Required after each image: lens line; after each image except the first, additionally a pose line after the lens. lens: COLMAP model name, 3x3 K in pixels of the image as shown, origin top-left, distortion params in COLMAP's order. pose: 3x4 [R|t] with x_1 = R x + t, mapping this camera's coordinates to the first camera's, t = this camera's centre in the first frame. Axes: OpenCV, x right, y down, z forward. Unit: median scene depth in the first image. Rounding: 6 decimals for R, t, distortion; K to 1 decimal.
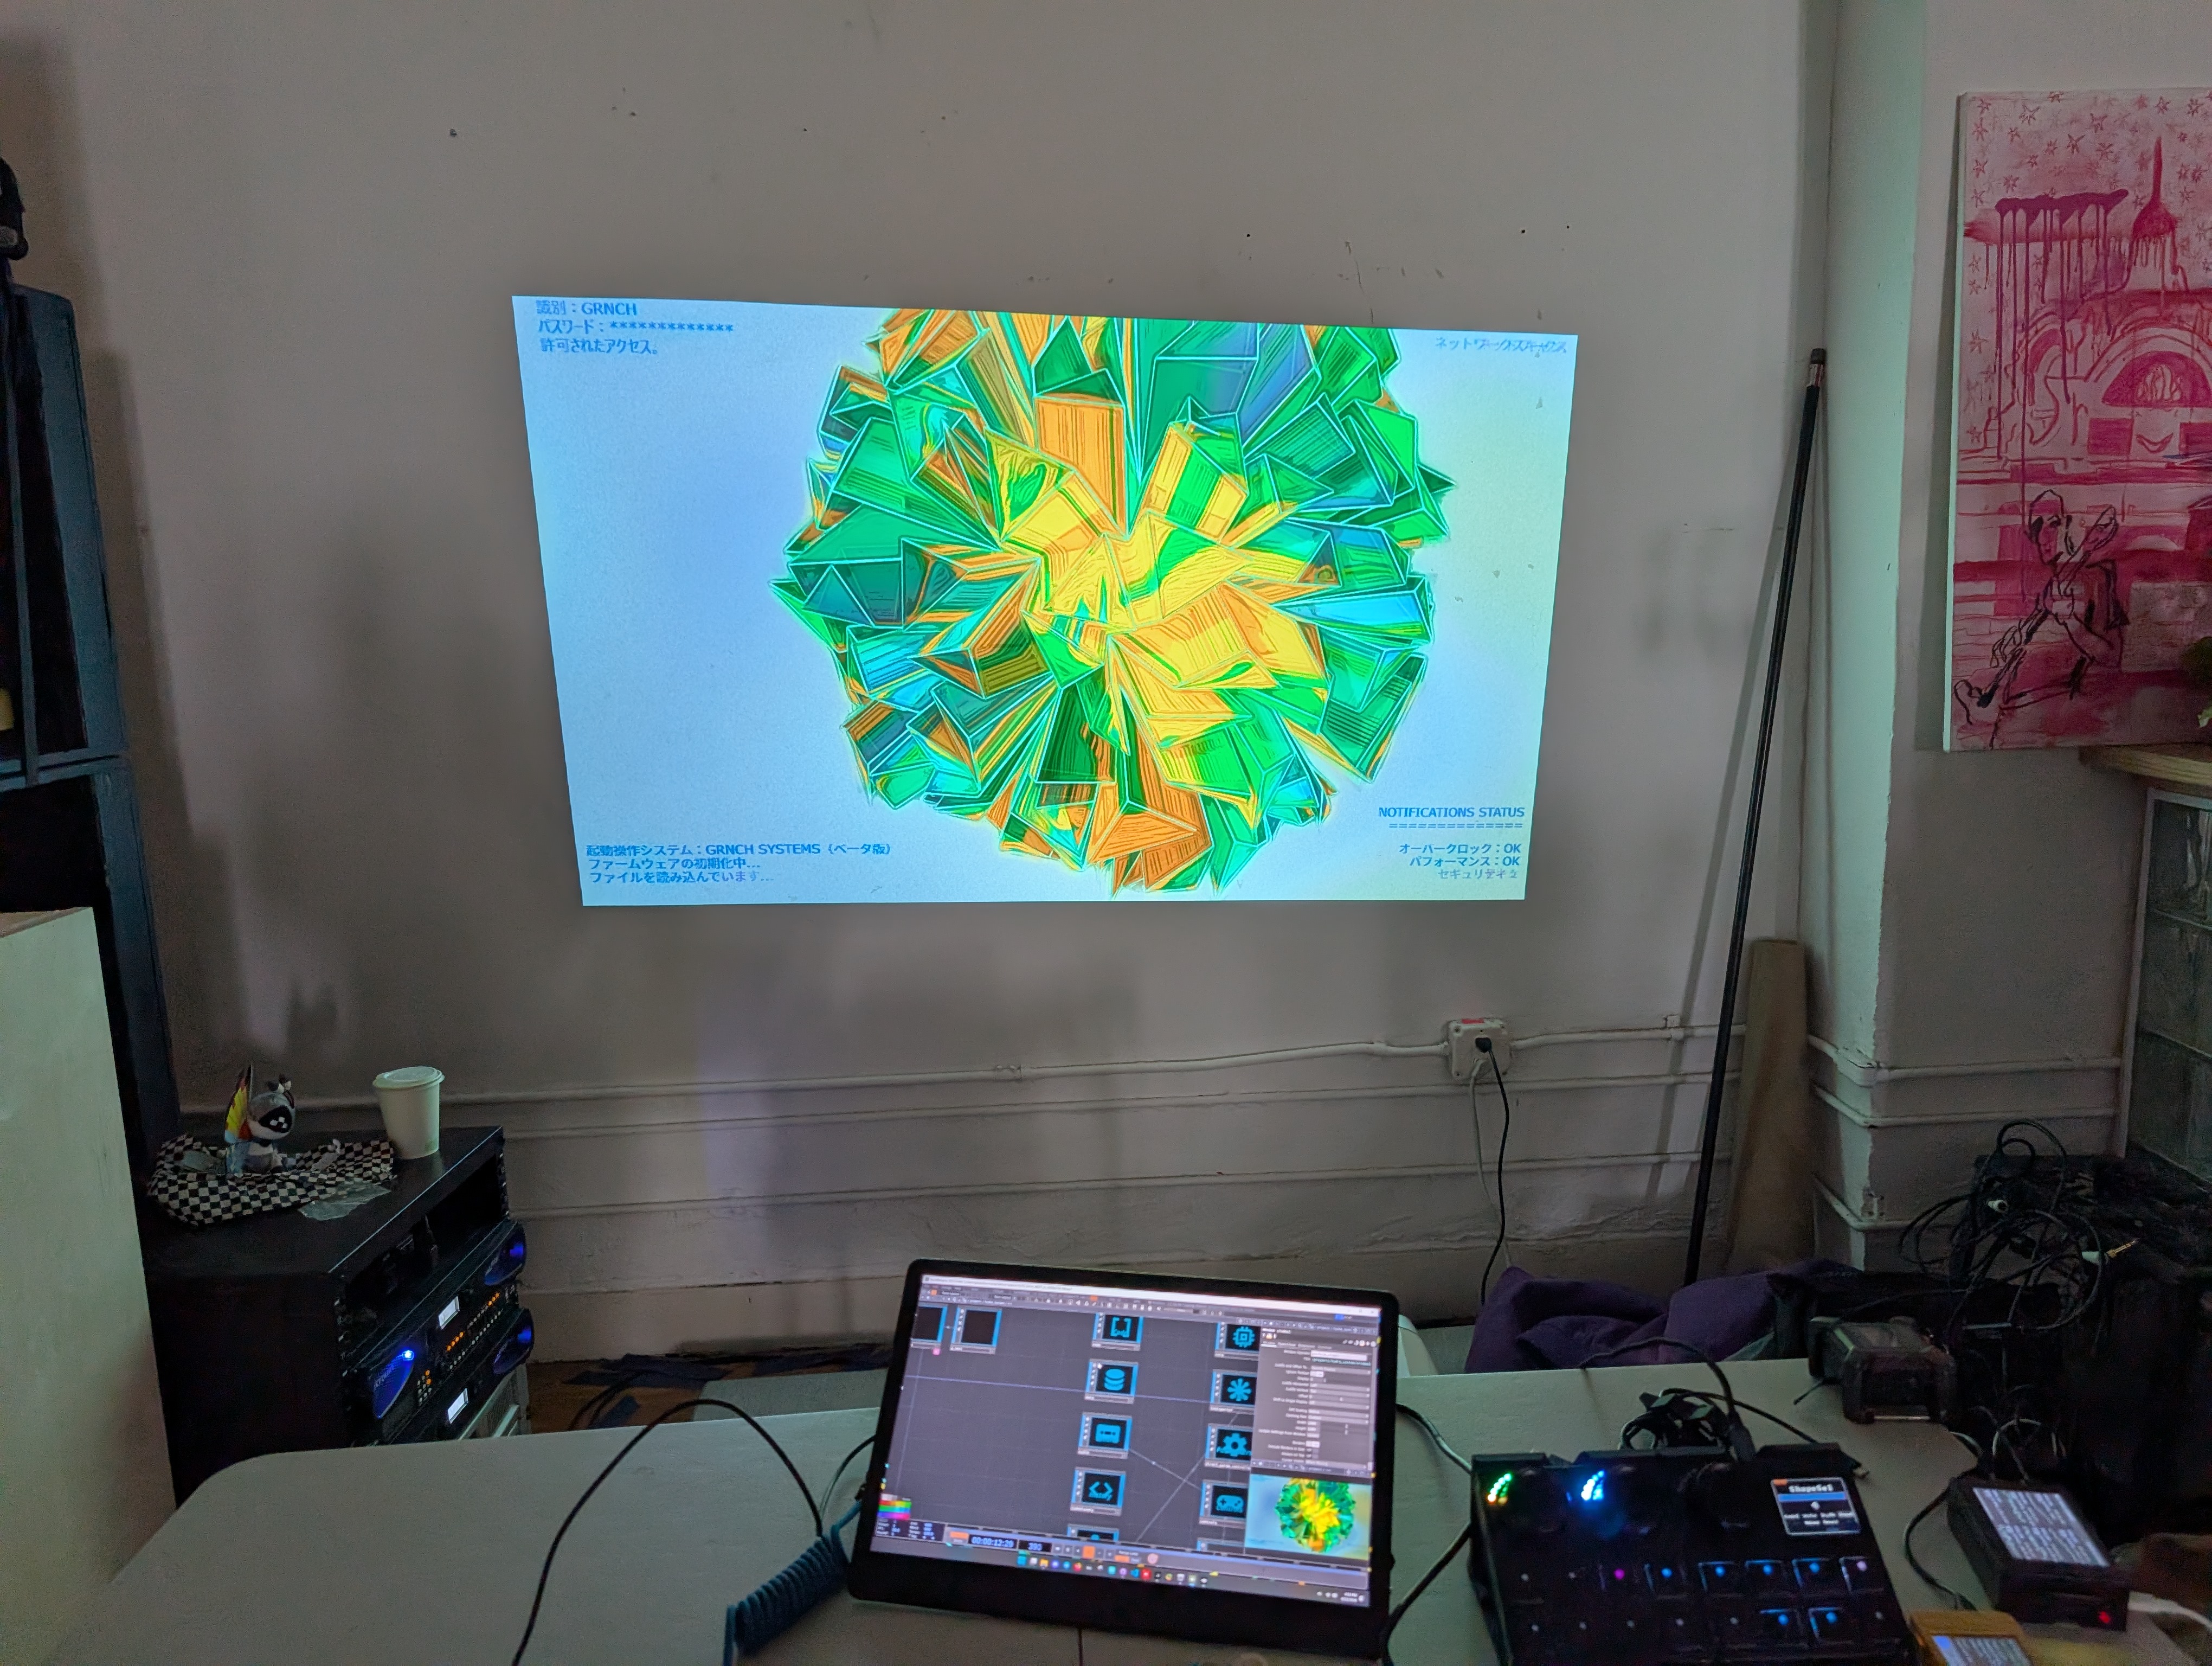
lens RADIAL K [[1554.9, 0, 1113.3], [0, 1554.9, 842.8], [0, 0, 1]] dist [0.001300, -0.001026]
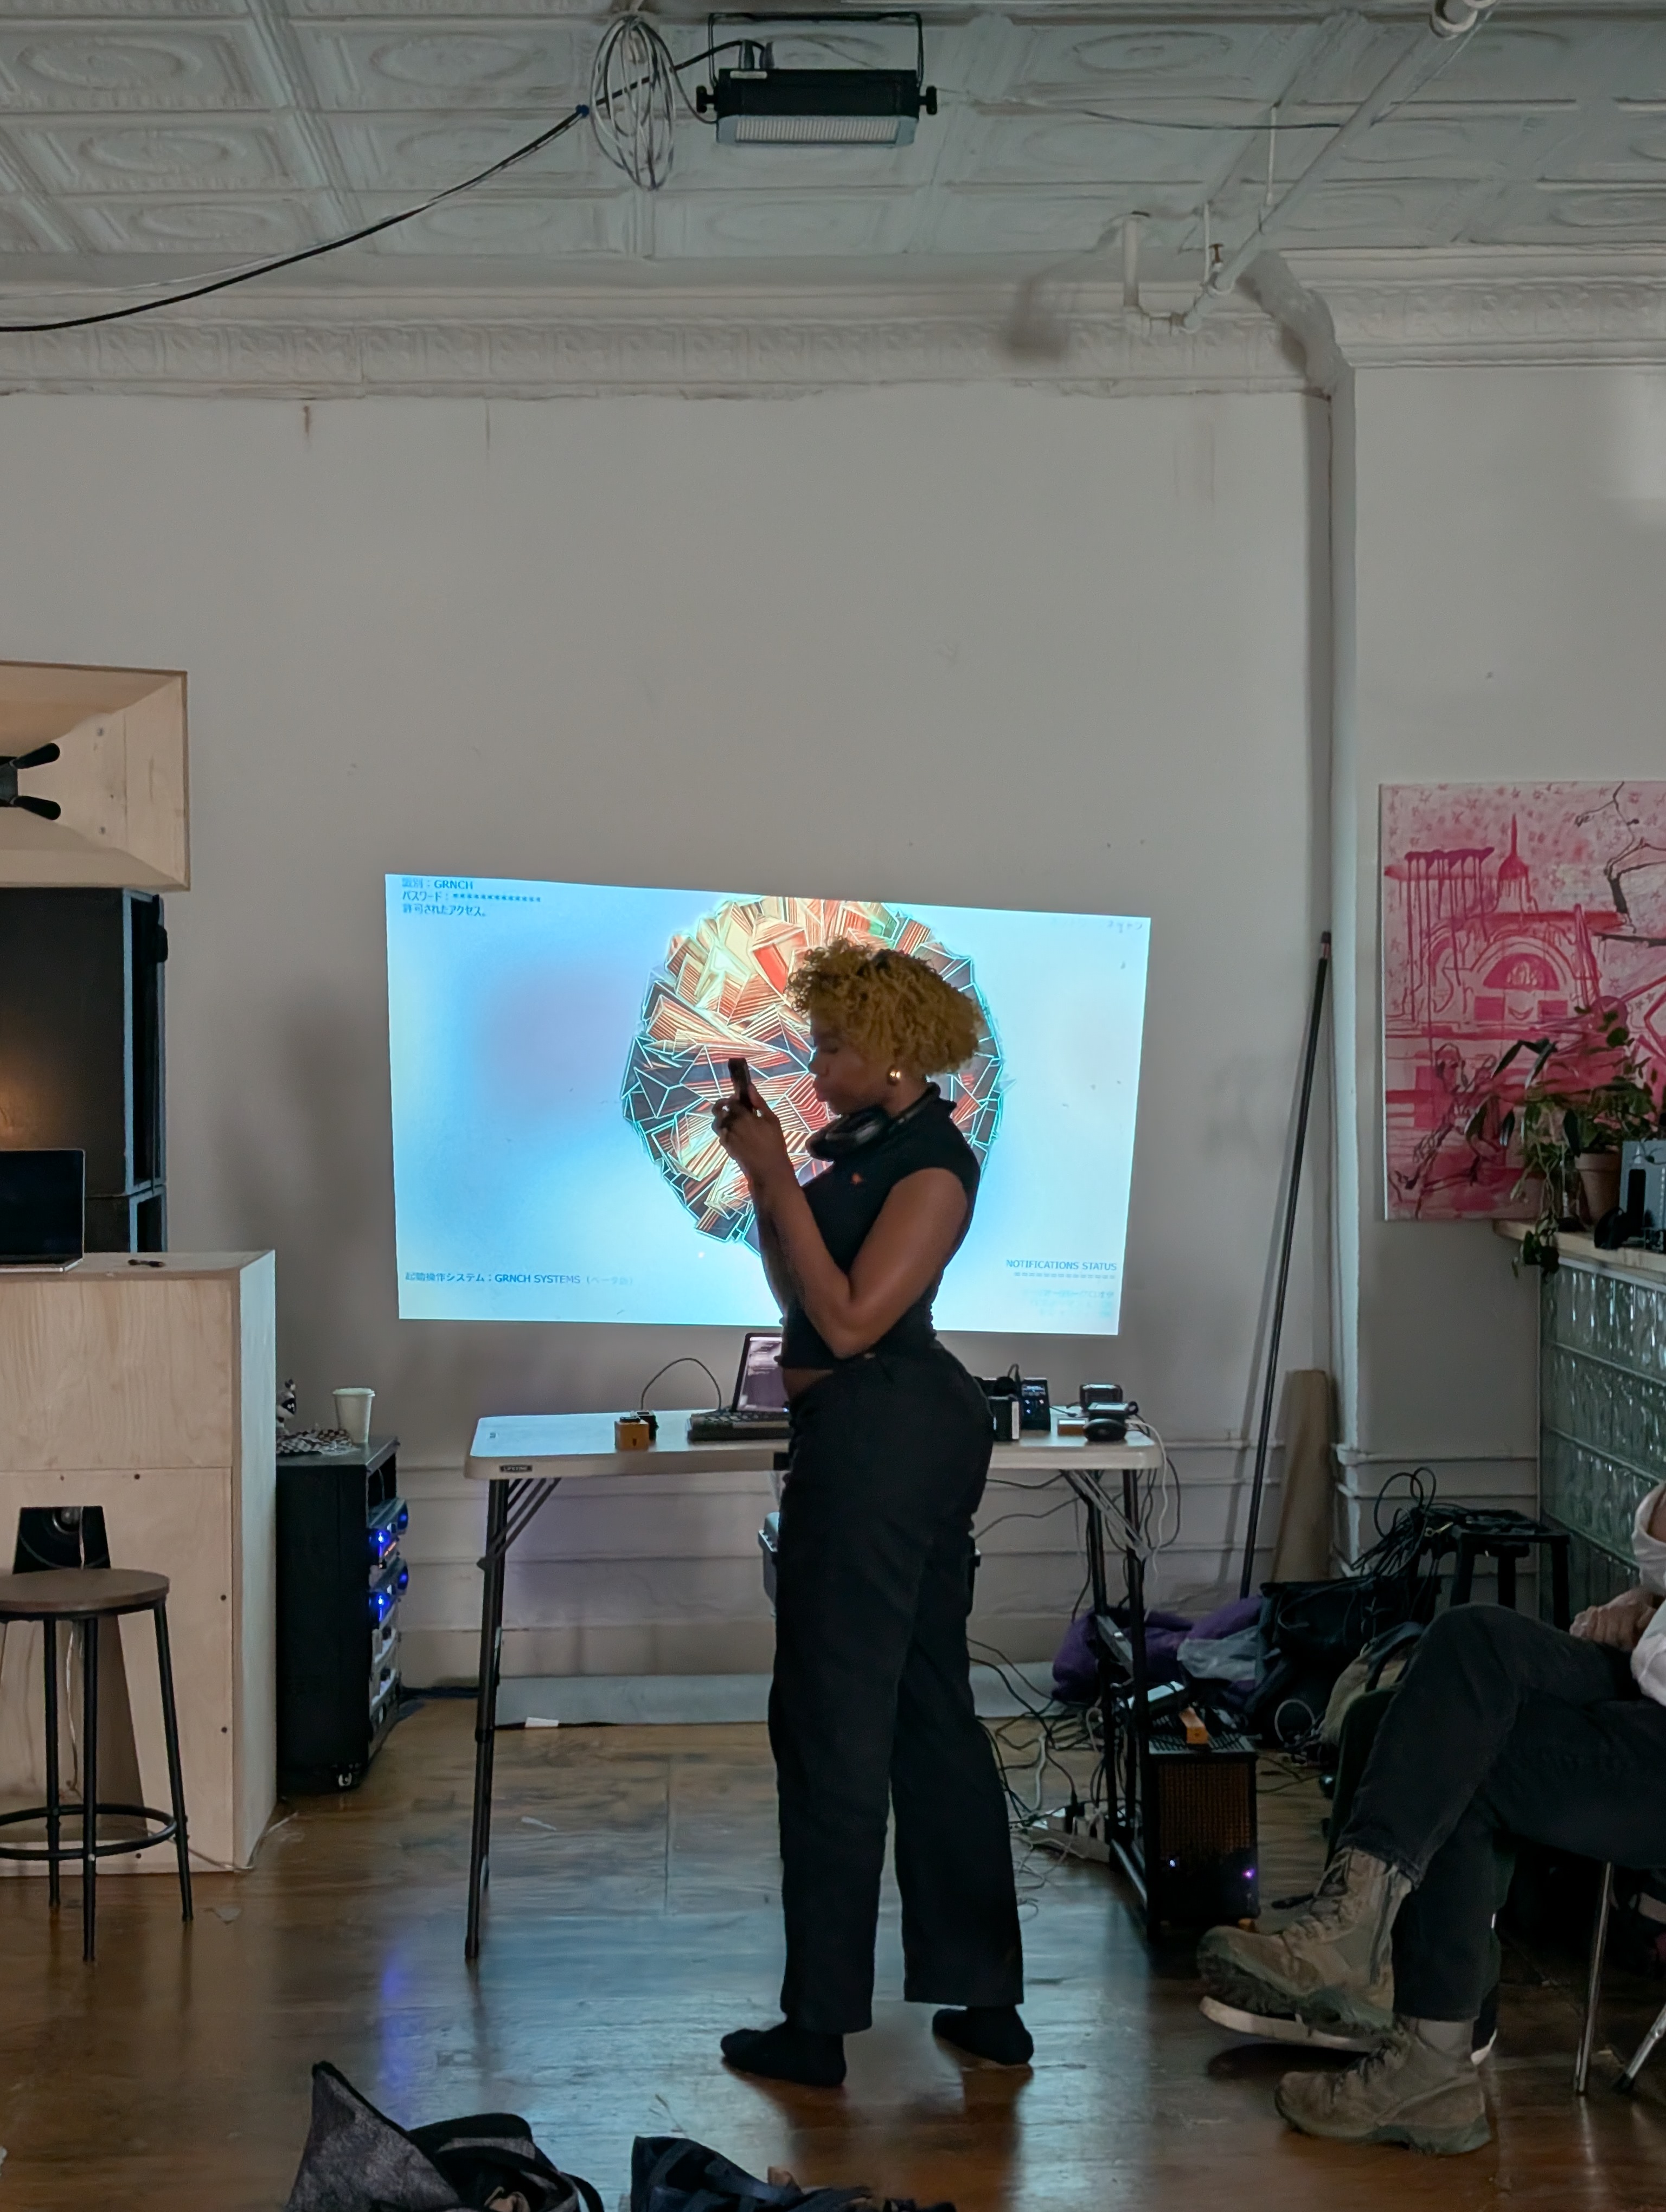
lens RADIAL K [[3407.6, 0, 833.0], [0, 3407.6, 1106.0], [0, 0, 1]] dist [0.159803, -1.345431]
pose [[0.999447, 0.025821, 0.020955, -0.046247], [-0.022601, 0.989674, -0.141544, 0.307811], [-0.024393, 0.140993, 0.989710, -2.213688]]
